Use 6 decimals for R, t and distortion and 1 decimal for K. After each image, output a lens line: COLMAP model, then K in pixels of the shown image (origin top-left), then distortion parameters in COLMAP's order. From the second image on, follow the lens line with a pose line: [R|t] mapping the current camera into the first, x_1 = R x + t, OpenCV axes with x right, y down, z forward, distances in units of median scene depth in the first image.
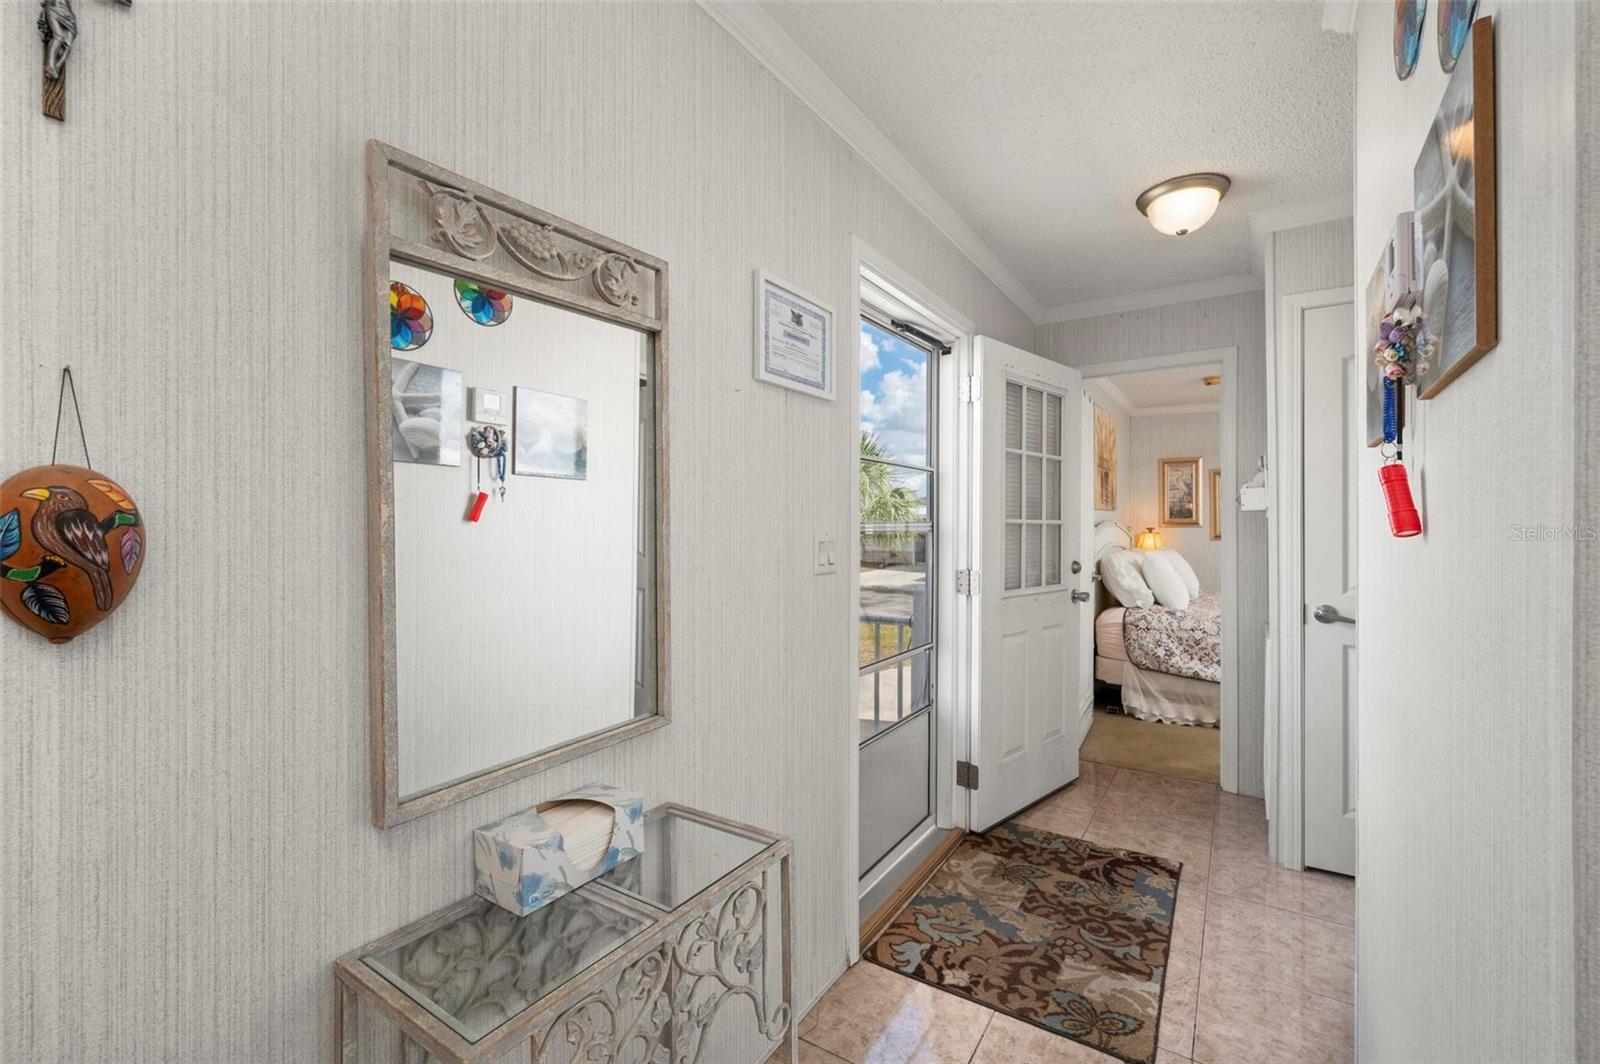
lens RADIAL K [[686.2, 0, 791.6], [0, 686.2, 527.7], [0, 0, 1]] dist [0.002754, -0.001328]
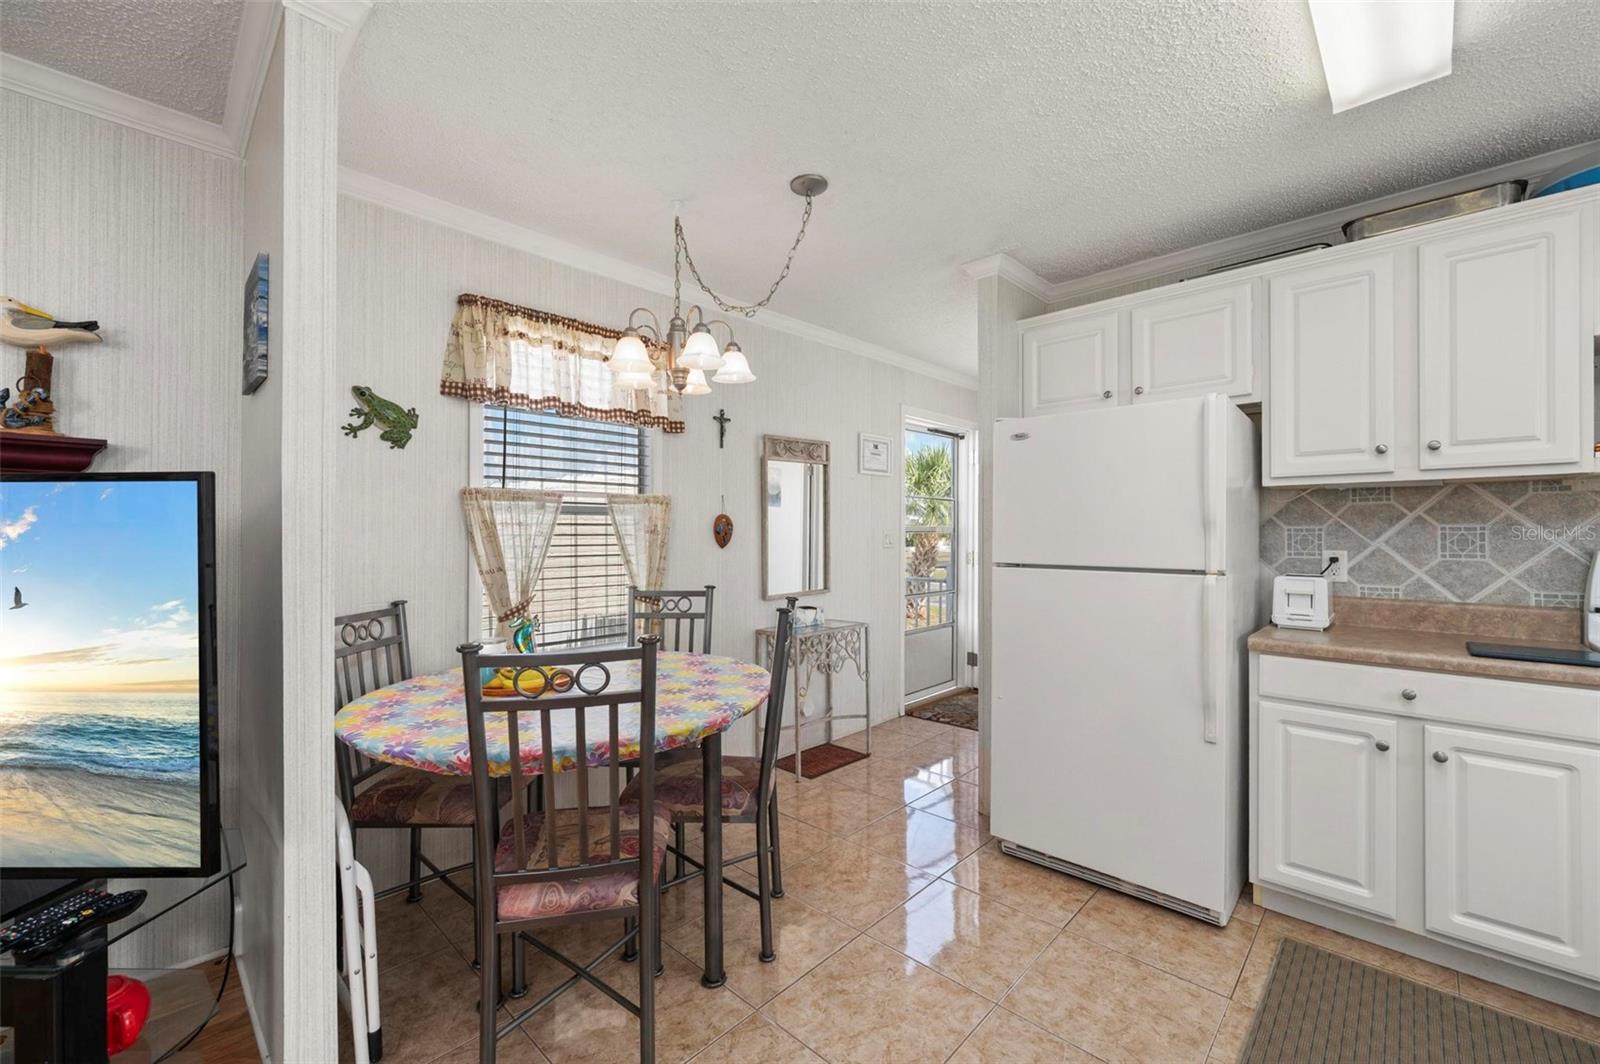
lens RADIAL K [[634.9, 0, 795.1], [0, 634.9, 536.6], [0, 0, 1]] dist [-0.000007, 0.000015]
pose [[0.985095, 0.003042, -0.171985, 0.072905], [-0.002592, 0.999993, 0.002837, 0.015357], [0.171993, -0.002349, 0.985095, -0.845624]]
